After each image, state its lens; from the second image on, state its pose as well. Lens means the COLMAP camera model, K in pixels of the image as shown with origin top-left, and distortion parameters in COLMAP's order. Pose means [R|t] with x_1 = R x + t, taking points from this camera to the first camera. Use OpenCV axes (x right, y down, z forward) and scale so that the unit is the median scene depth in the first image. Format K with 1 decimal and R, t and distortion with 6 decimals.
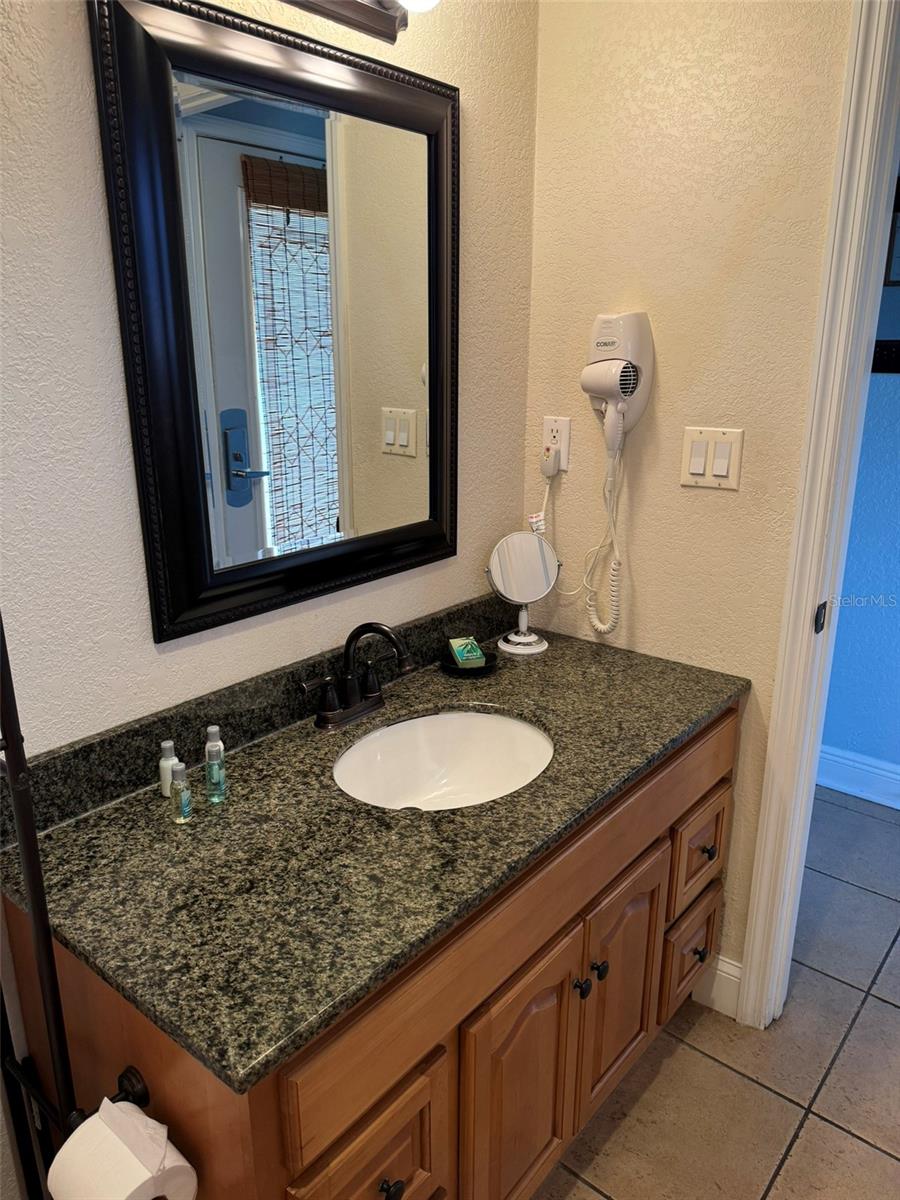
lens RADIAL K [[832.1, 0, 449.2], [0, 832.1, 597.3], [0, 0, 1]] dist [0.005901, -0.037065]
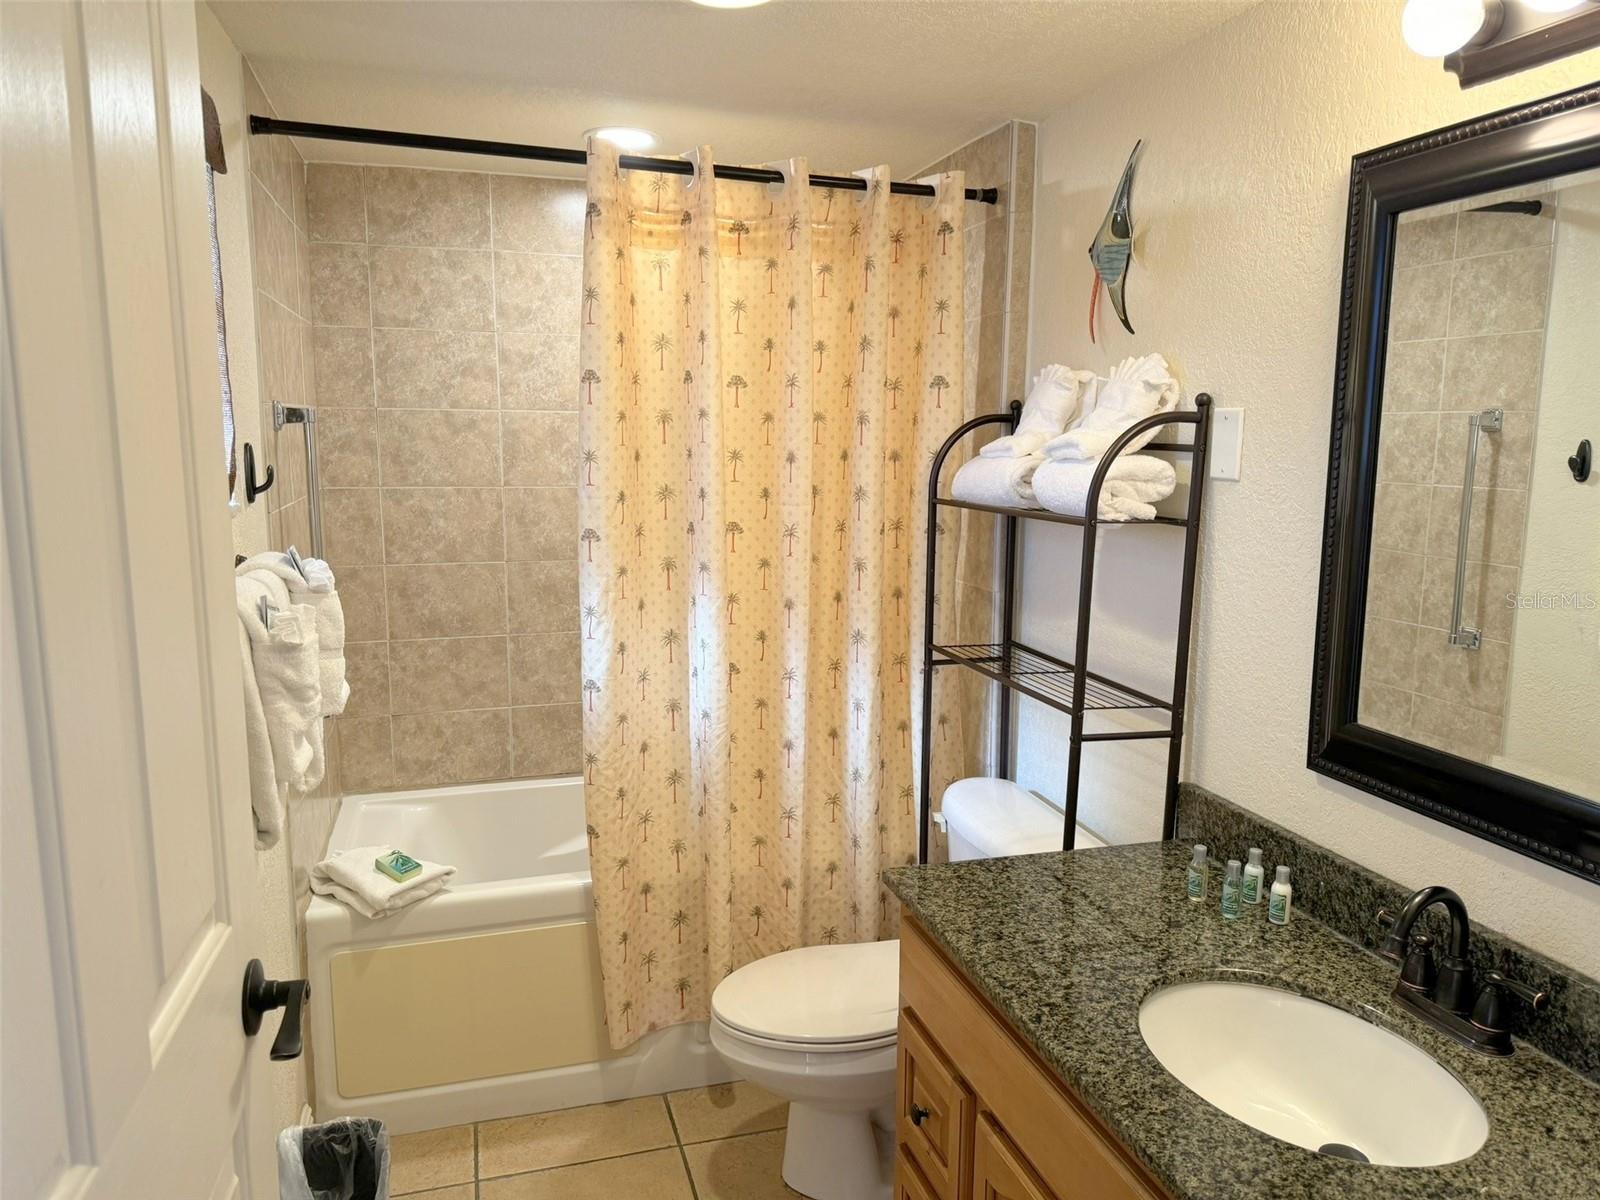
lens RADIAL K [[1109.5, 0, 812.2], [0, 1109.5, 606.0], [0, 0, 1]] dist [0.005901, -0.037065]
pose [[-0.553286, 0.118331, -0.824544, 1.006879], [-0.248201, 0.921478, 0.298790, -0.357644], [0.795154, 0.369969, -0.480471, 1.060643]]
